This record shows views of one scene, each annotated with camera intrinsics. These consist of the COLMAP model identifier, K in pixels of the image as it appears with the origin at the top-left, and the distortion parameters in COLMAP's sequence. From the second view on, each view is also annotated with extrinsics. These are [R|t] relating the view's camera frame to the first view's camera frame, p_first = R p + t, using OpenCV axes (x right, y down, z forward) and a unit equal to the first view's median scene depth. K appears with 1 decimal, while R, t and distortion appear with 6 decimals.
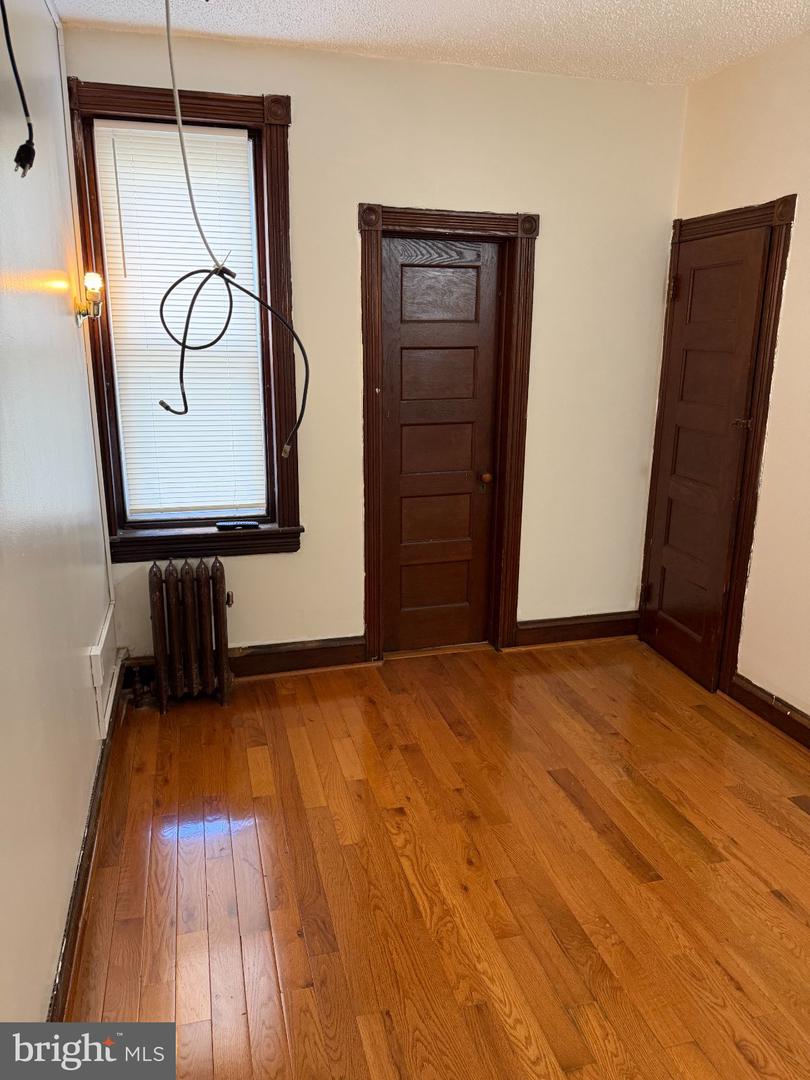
lens RADIAL K [[757.3, 0, 402.3], [0, 757.3, 536.4], [0, 0, 1]] dist [0.031409, -0.039218]
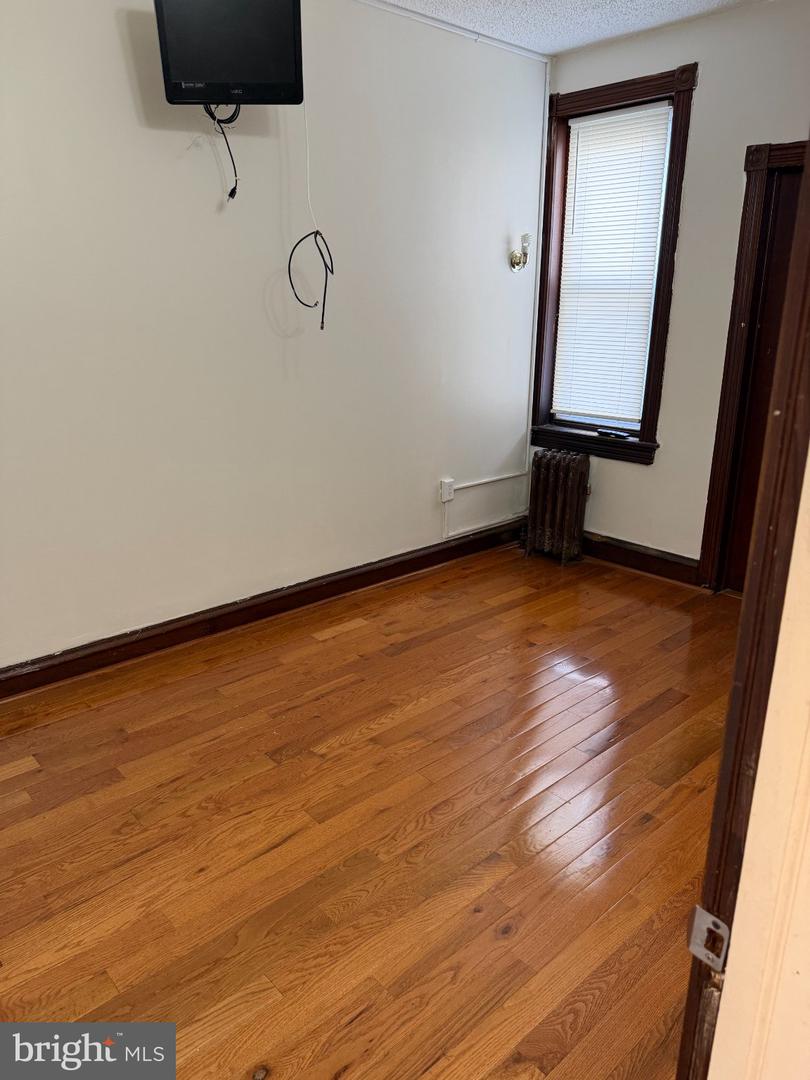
lens RADIAL K [[757.3, 0, 402.3], [0, 757.3, 536.4], [0, 0, 1]] dist [0.031409, -0.039218]
pose [[0.450238, 0.260887, -0.853946, 0.728277], [-0.229435, 0.958055, 0.171725, 0.011517], [0.862928, 0.118608, 0.491210, 0.120898]]
